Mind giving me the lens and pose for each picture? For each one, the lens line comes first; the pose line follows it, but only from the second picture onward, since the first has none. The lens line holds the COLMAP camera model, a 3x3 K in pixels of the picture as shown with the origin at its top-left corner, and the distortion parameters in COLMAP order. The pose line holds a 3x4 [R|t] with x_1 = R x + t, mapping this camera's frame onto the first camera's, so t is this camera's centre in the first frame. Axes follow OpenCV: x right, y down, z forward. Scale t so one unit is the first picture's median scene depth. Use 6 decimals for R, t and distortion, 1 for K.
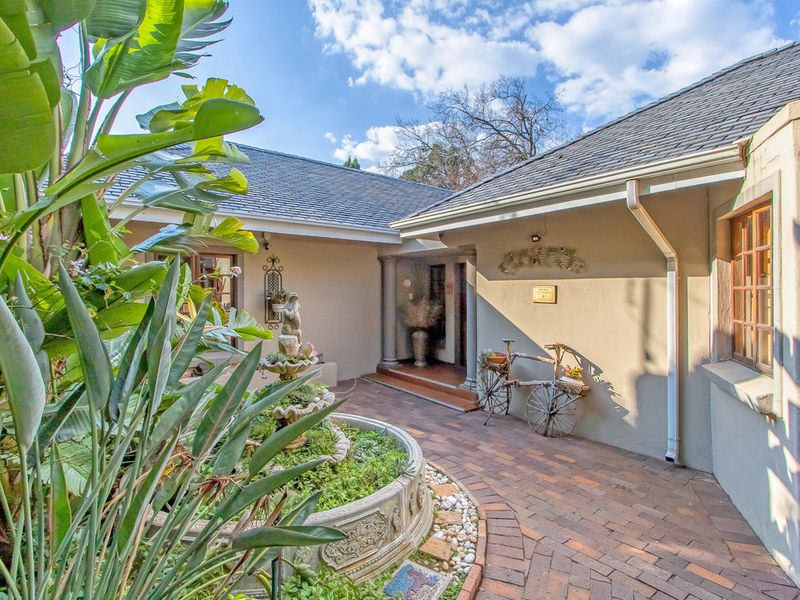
lens RADIAL K [[416.4, 0, 411.0], [0, 416.4, 302.2], [0, 0, 1]] dist [0.014645, -0.004014]
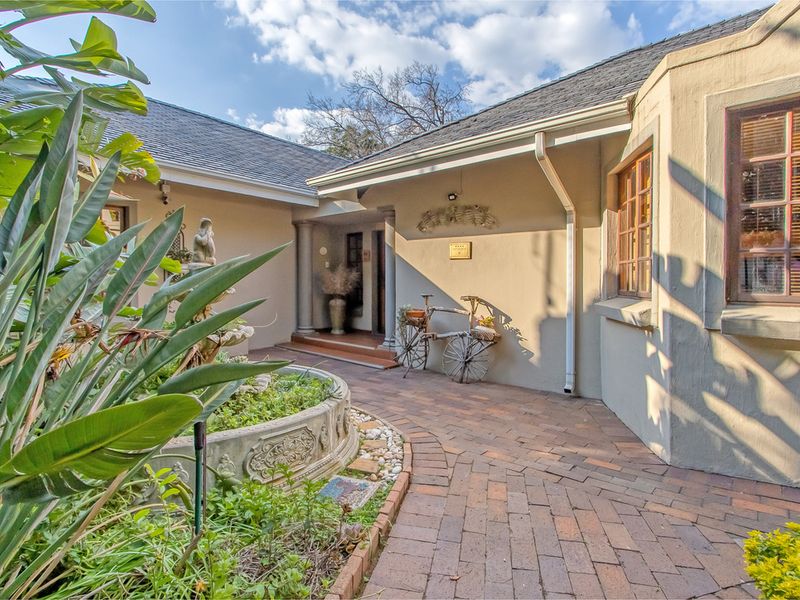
lens RADIAL K [[416.4, 0, 411.0], [0, 416.4, 302.2], [0, 0, 1]] dist [0.014645, -0.004014]
pose [[0.977994, -0.002839, 0.208612, -0.024551], [-0.000714, 0.999856, 0.016953, 0.115326], [-0.208631, -0.016728, 0.977851, -0.001520]]
